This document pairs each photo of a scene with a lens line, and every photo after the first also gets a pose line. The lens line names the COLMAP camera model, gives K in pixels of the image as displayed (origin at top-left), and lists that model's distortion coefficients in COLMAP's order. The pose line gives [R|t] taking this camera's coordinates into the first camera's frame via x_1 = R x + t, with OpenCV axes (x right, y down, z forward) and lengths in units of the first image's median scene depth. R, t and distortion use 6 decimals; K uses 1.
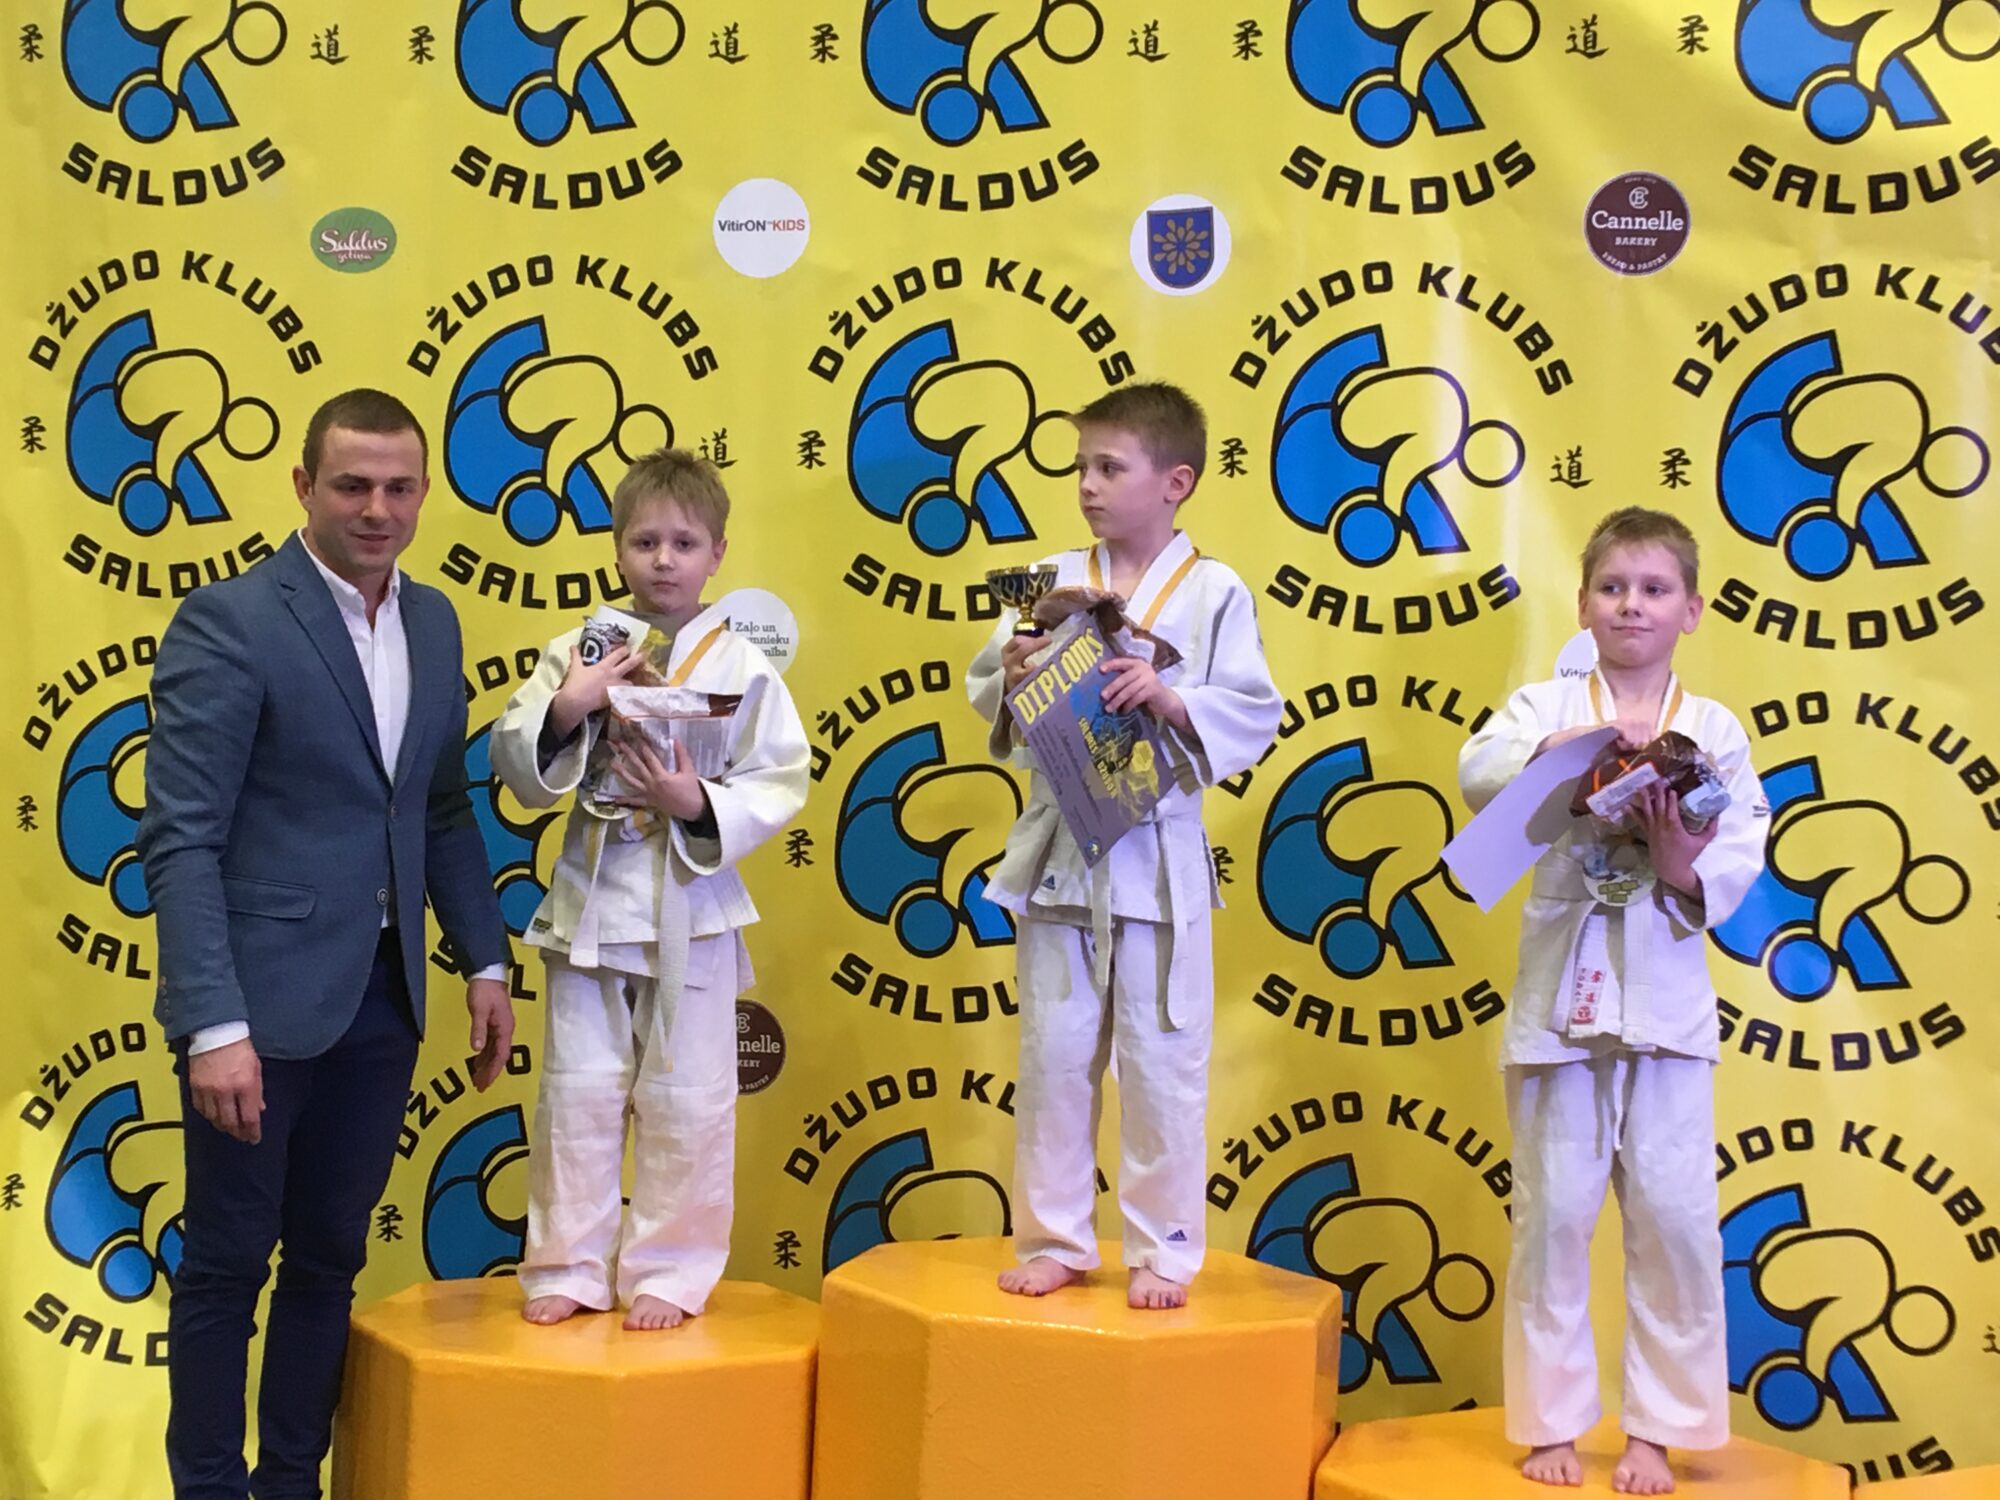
lens RADIAL K [[3217.9, 0, 1011.2], [0, 3217.9, 740.5], [0, 0, 1]] dist [0.065964, 0.000000]
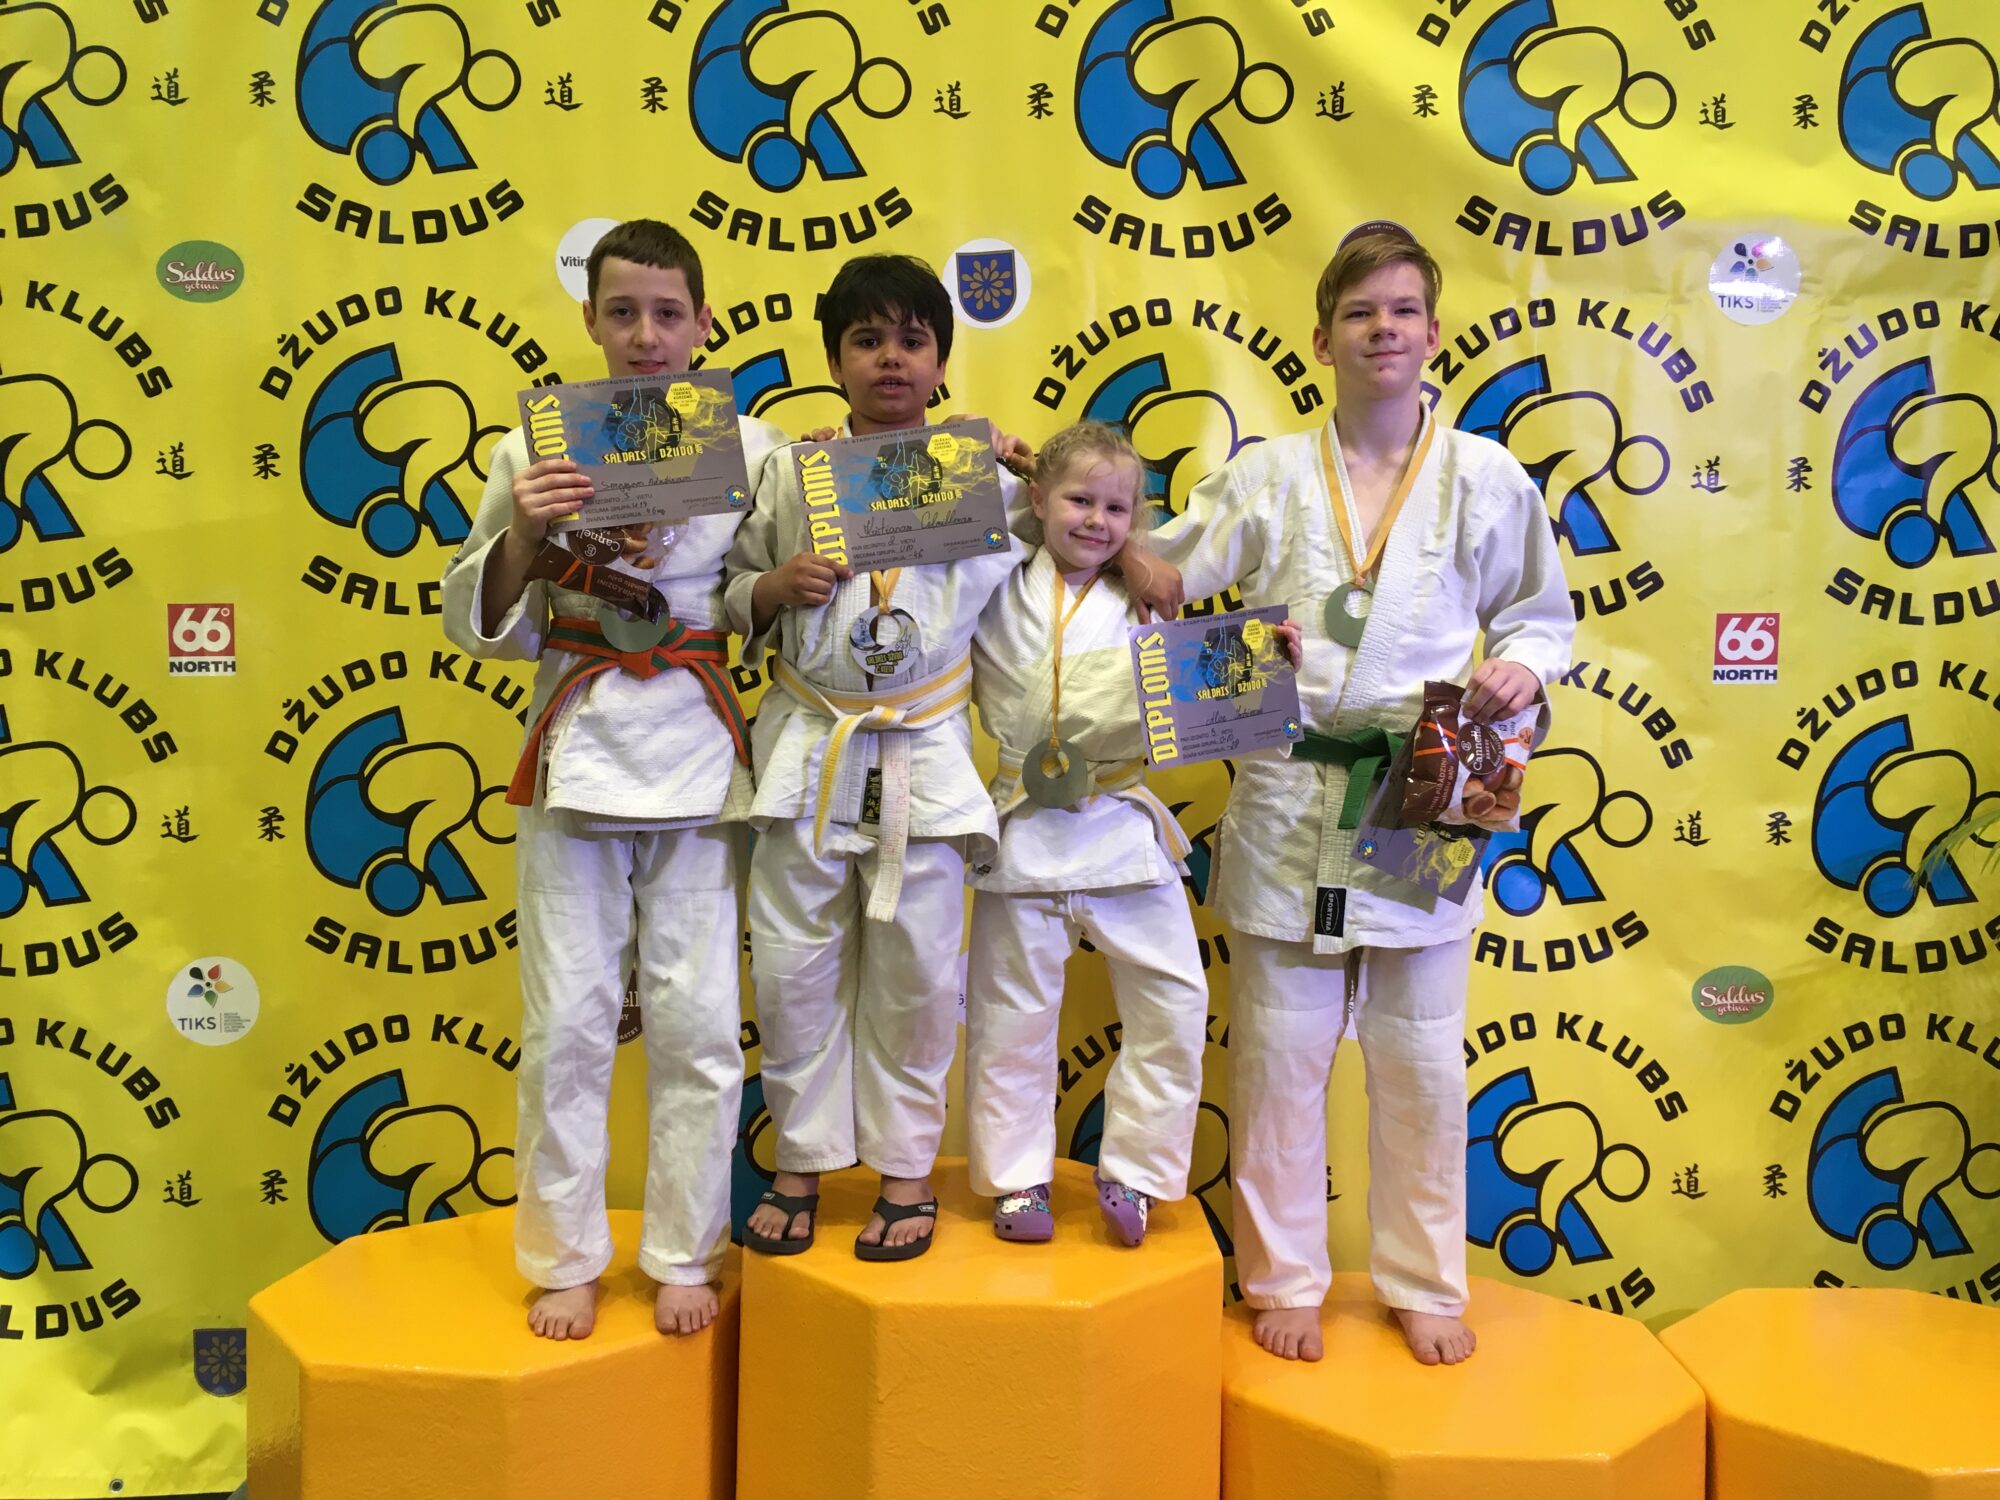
lens RADIAL K [[1724.1, 0, 989.3], [0, 1724.1, 743.1], [0, 0, 1]] dist [0.105010, -0.132277]
pose [[0.974780, -0.035601, 0.220311, -0.089324], [0.032017, 0.999291, 0.019820, -0.003145], [-0.220860, -0.012266, 0.975228, 0.405054]]
